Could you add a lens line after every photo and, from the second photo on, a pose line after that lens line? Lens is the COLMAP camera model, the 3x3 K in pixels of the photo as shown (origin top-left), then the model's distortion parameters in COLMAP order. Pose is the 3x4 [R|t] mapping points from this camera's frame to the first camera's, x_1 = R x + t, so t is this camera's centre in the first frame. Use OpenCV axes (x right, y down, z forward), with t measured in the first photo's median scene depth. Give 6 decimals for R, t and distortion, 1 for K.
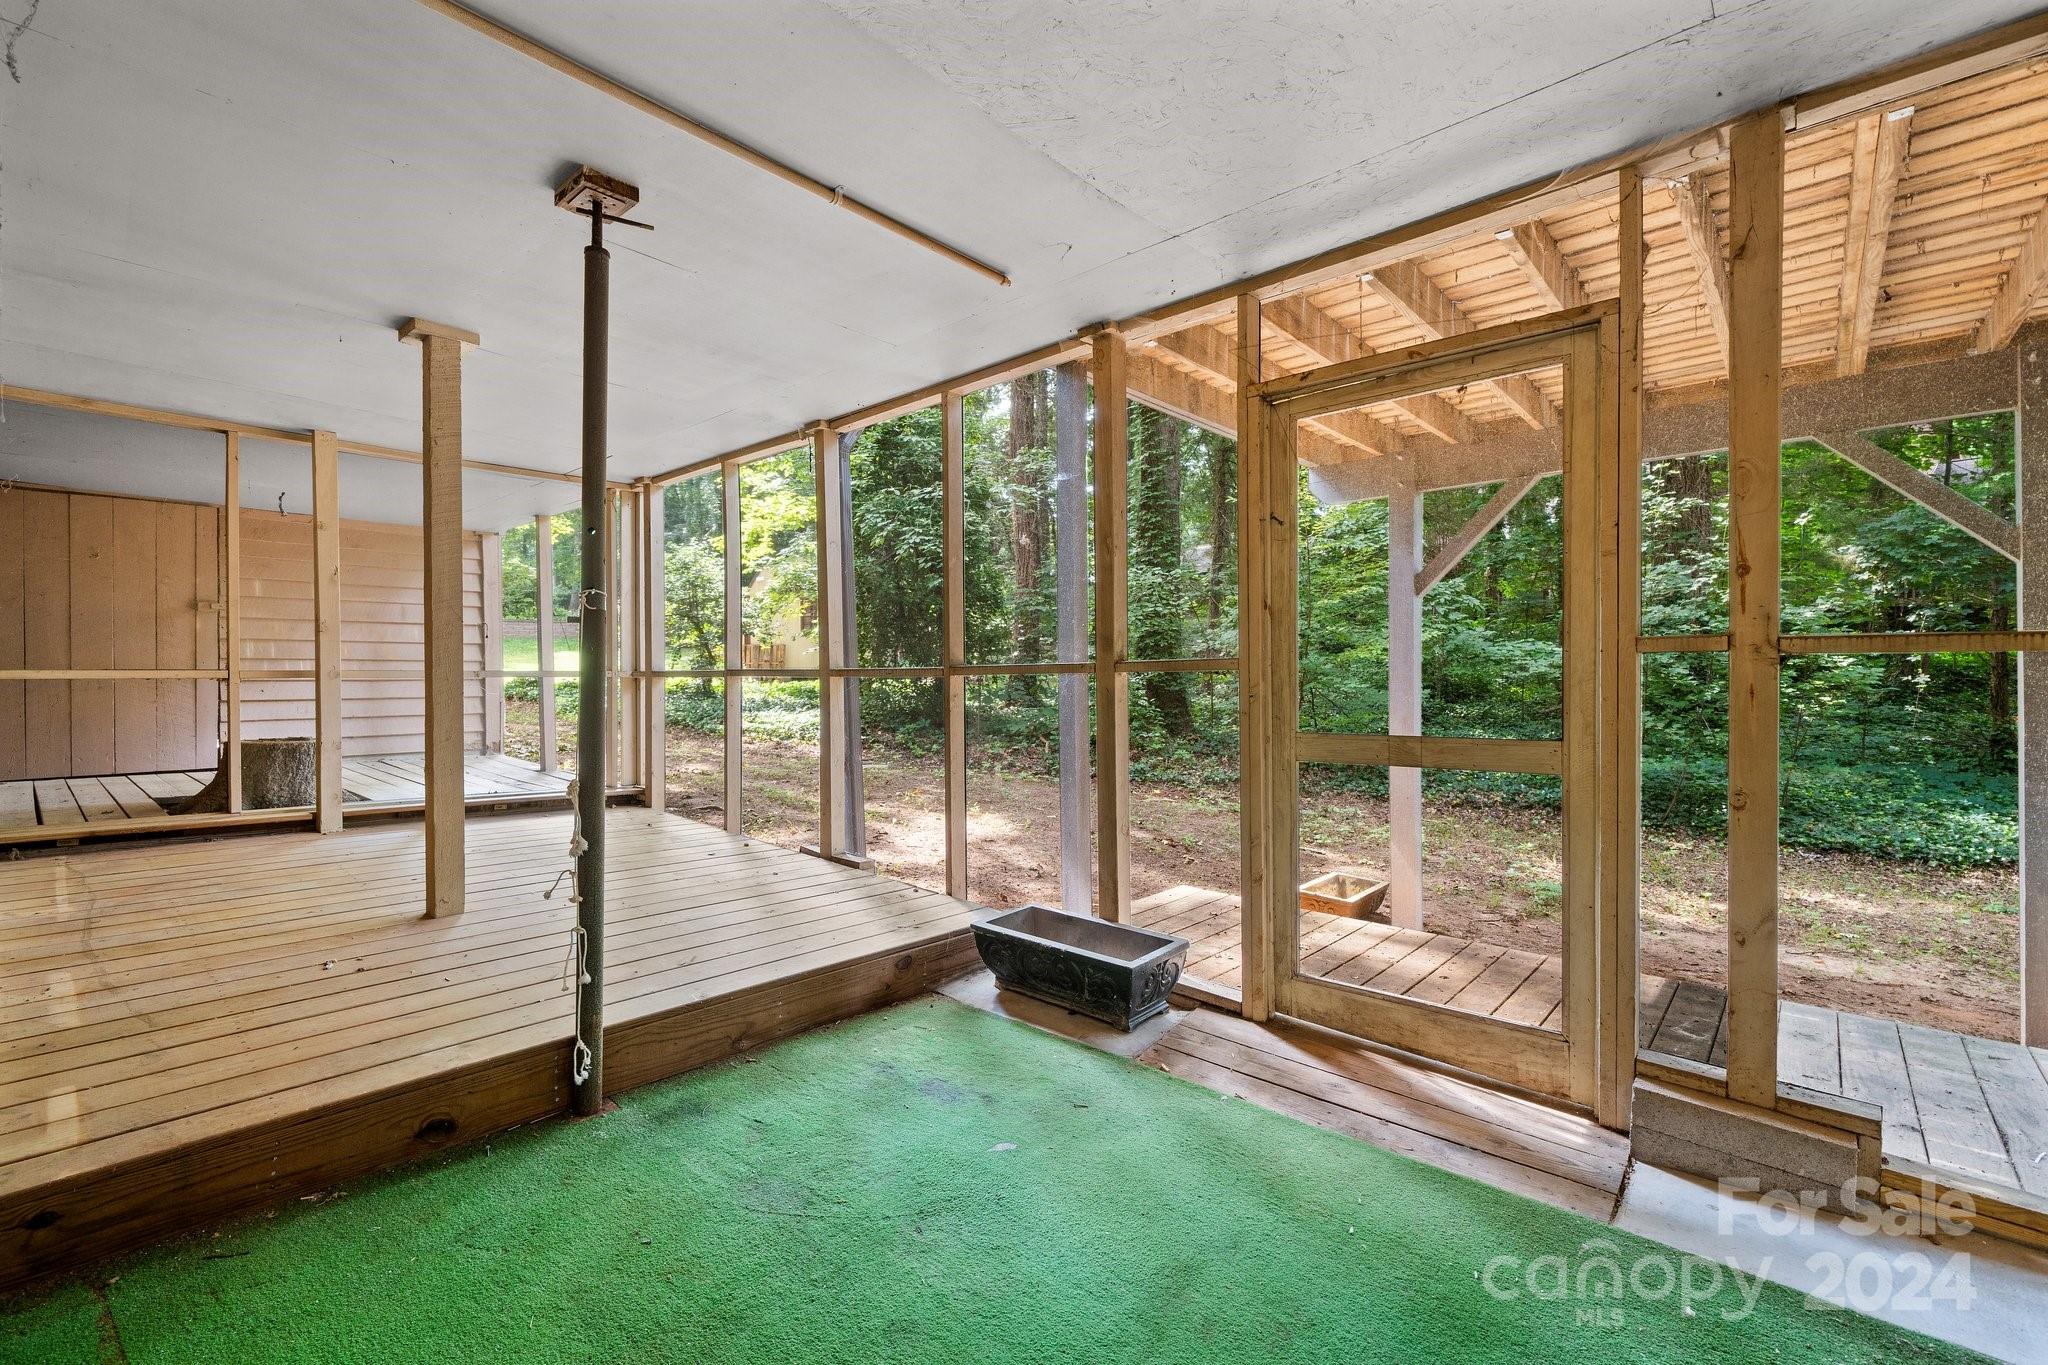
lens RADIAL K [[889.3, 0, 1015.8], [0, 889.3, 685.4], [0, 0, 1]] dist [-0.000430, -0.000020]
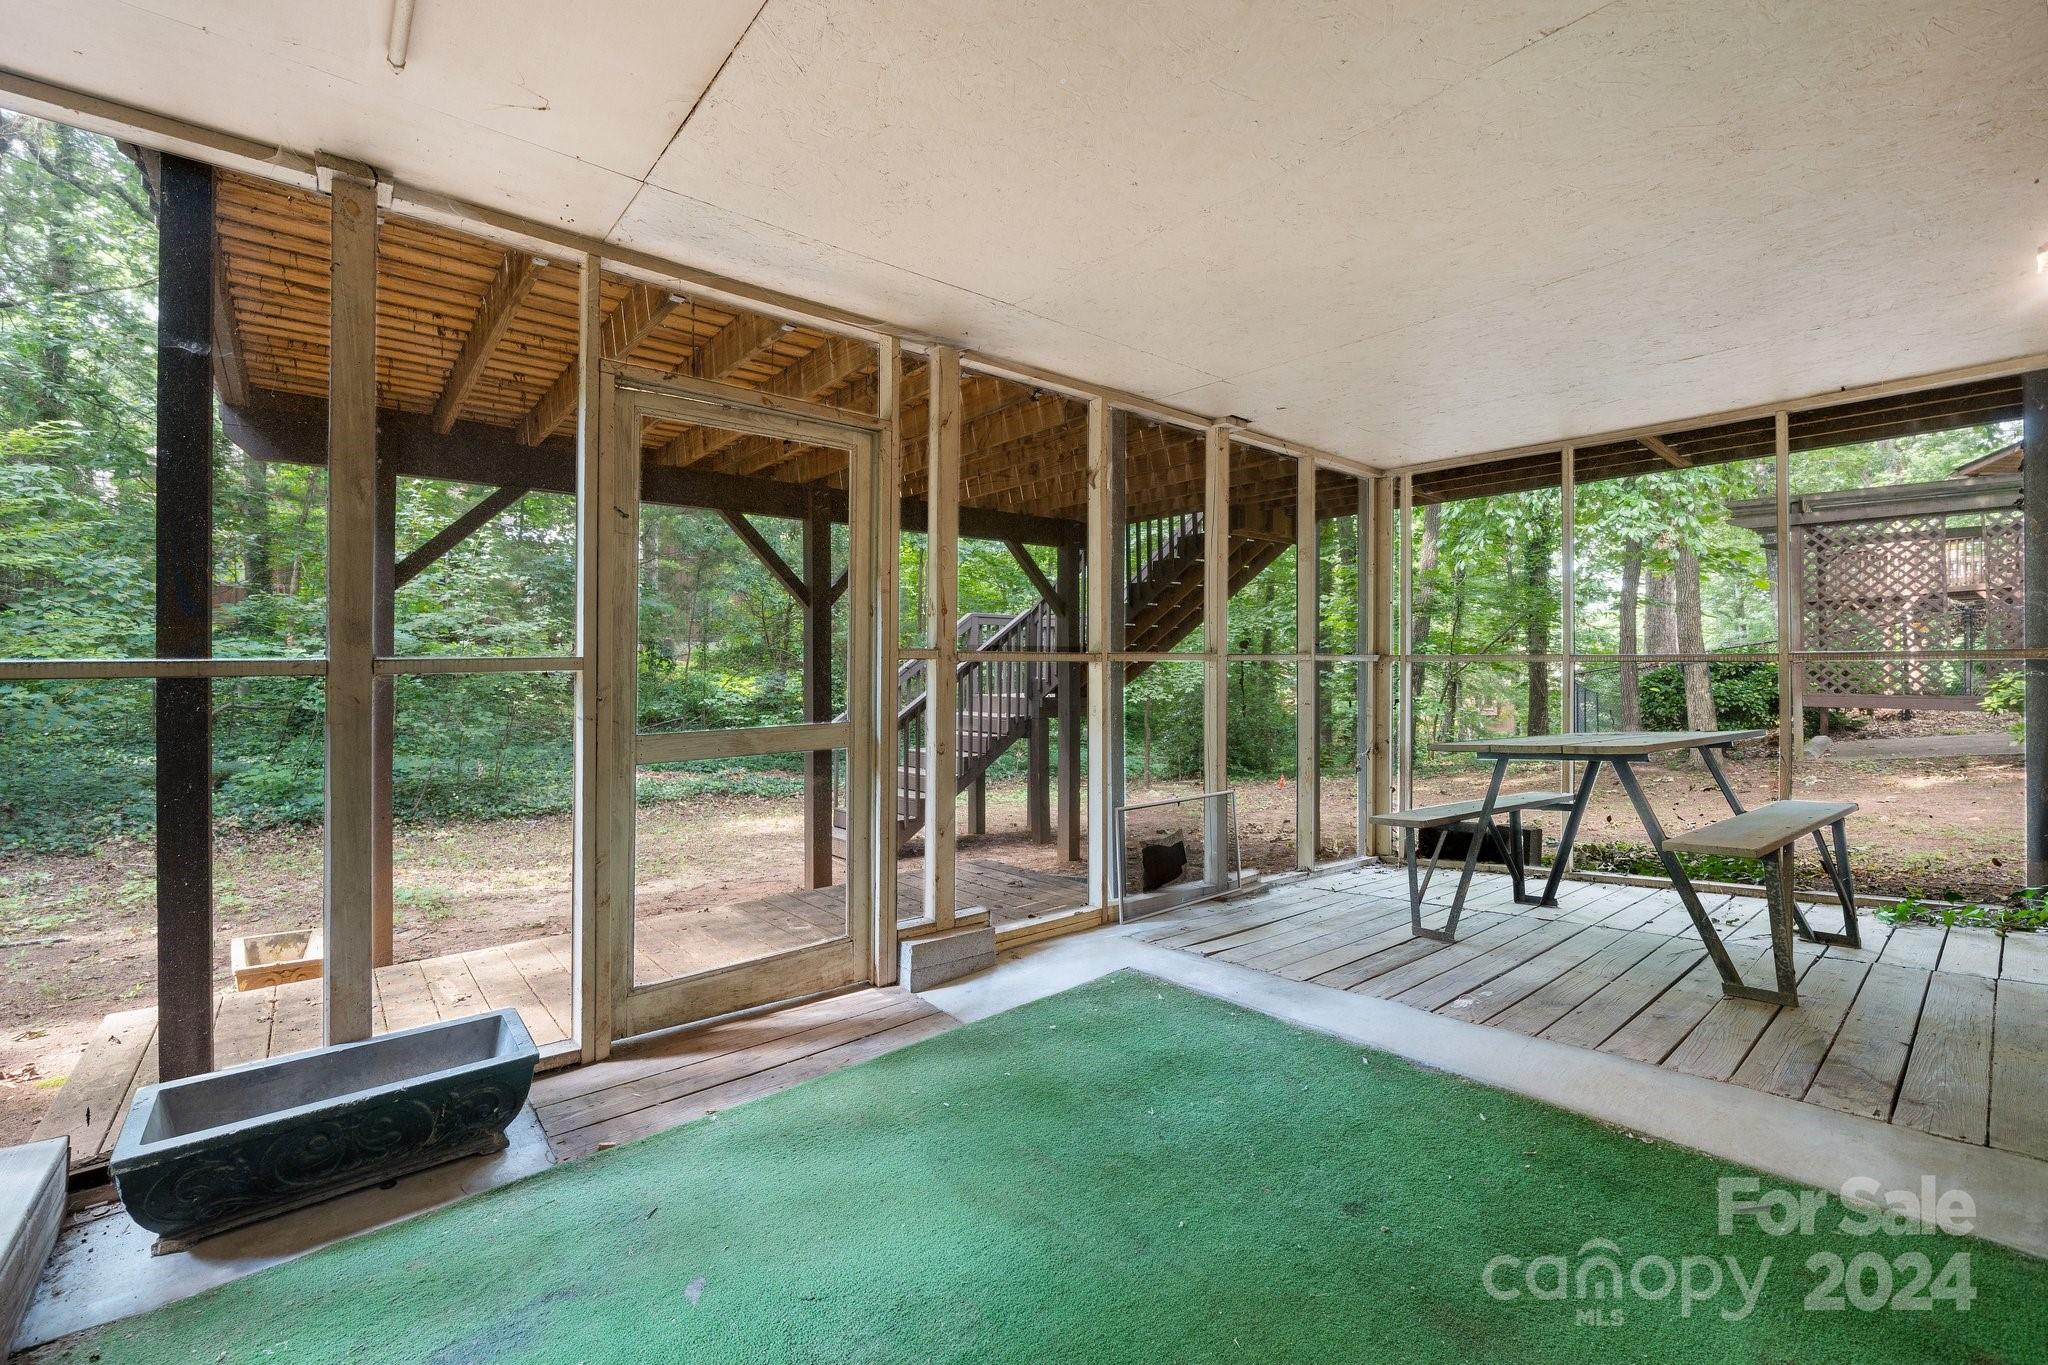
lens RADIAL K [[840.0, 0, 1014.4], [0, 840.0, 669.0], [0, 0, 1]] dist [0.000243, -0.000031]
pose [[0.132938, 0.005871, 0.991107, -0.571175], [0.018228, 0.999799, -0.008367, -0.005408], [-0.990957, 0.019178, 0.132805, 0.506029]]
